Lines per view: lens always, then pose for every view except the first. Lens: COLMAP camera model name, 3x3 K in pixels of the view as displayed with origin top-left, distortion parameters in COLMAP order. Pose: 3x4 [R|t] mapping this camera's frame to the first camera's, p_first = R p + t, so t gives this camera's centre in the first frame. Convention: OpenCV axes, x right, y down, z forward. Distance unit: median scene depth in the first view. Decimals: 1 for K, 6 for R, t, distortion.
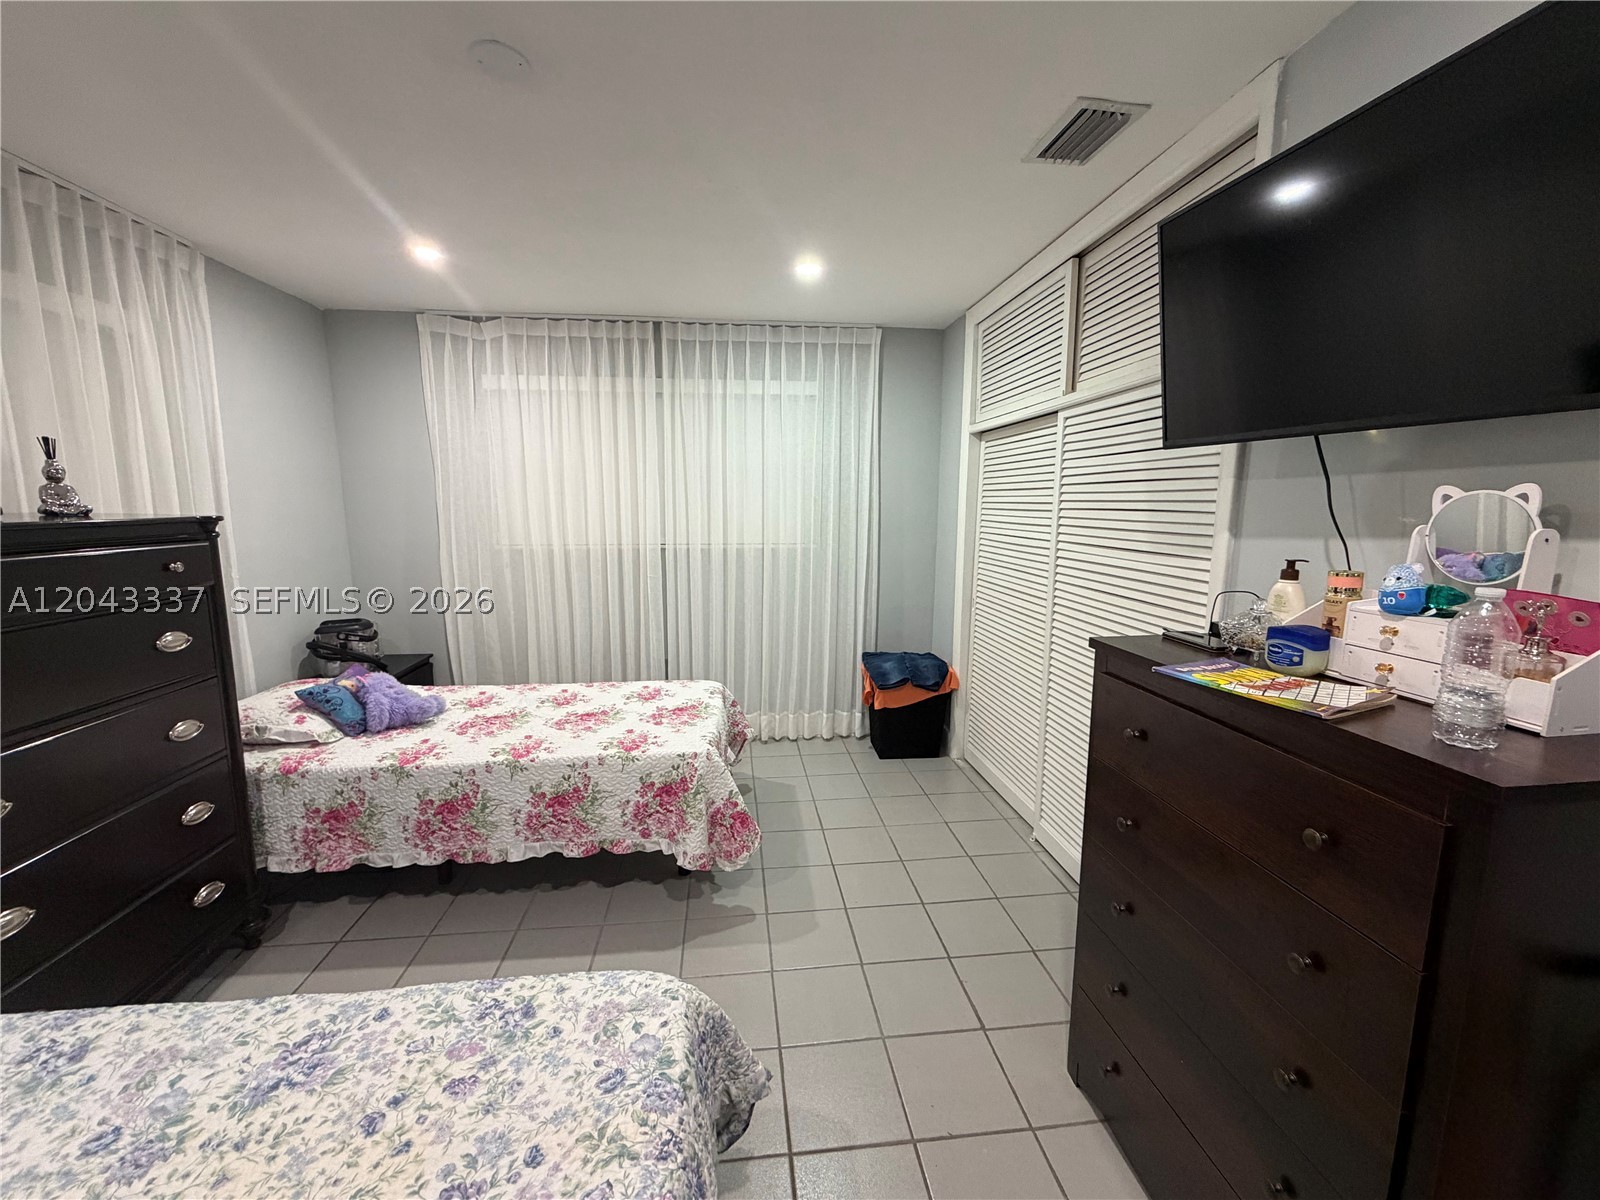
lens RADIAL K [[636.8, 0, 794.2], [0, 636.8, 600.1], [0, 0, 1]] dist [-0.001848, 0.000599]
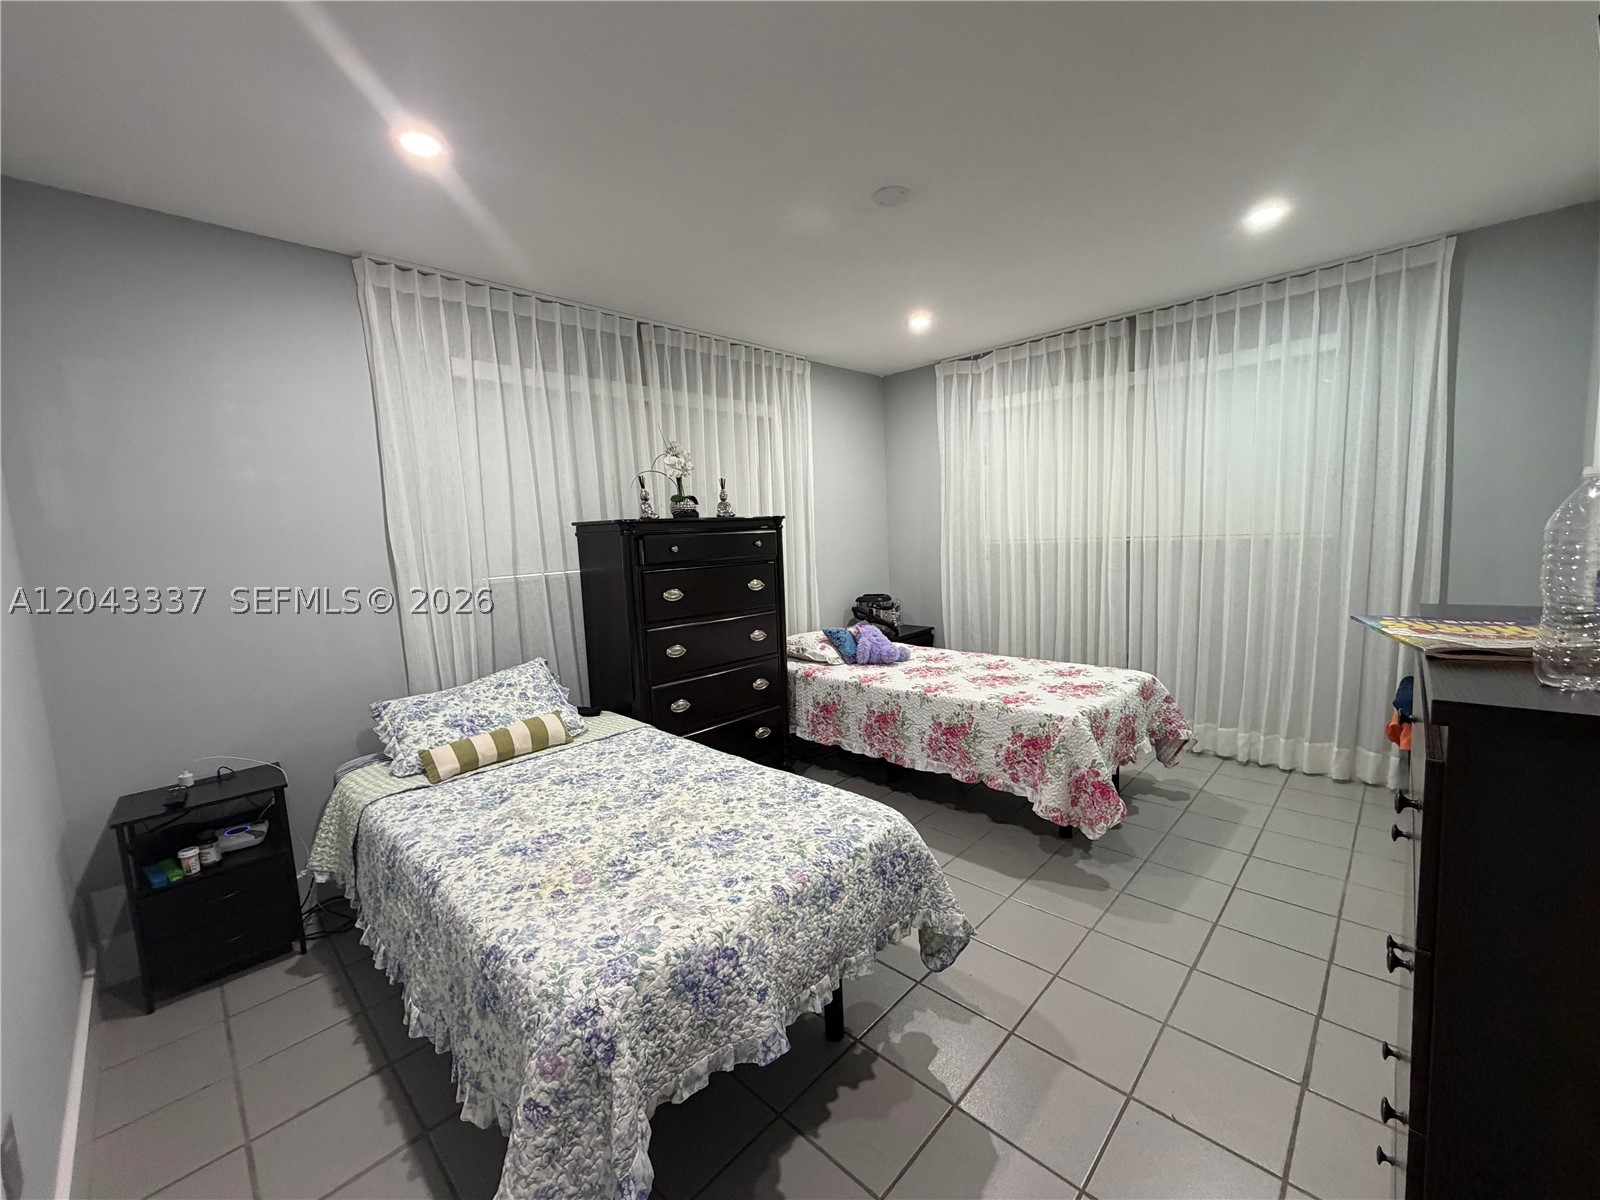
lens RADIAL K [[636.8, 0, 794.2], [0, 636.8, 600.1], [0, 0, 1]] dist [-0.001848, 0.000599]
pose [[0.636779, 0.051885, -0.769299, 0.379541], [-0.072681, 0.997330, 0.007103, 0.068070], [0.767613, 0.051390, 0.638849, -0.053899]]
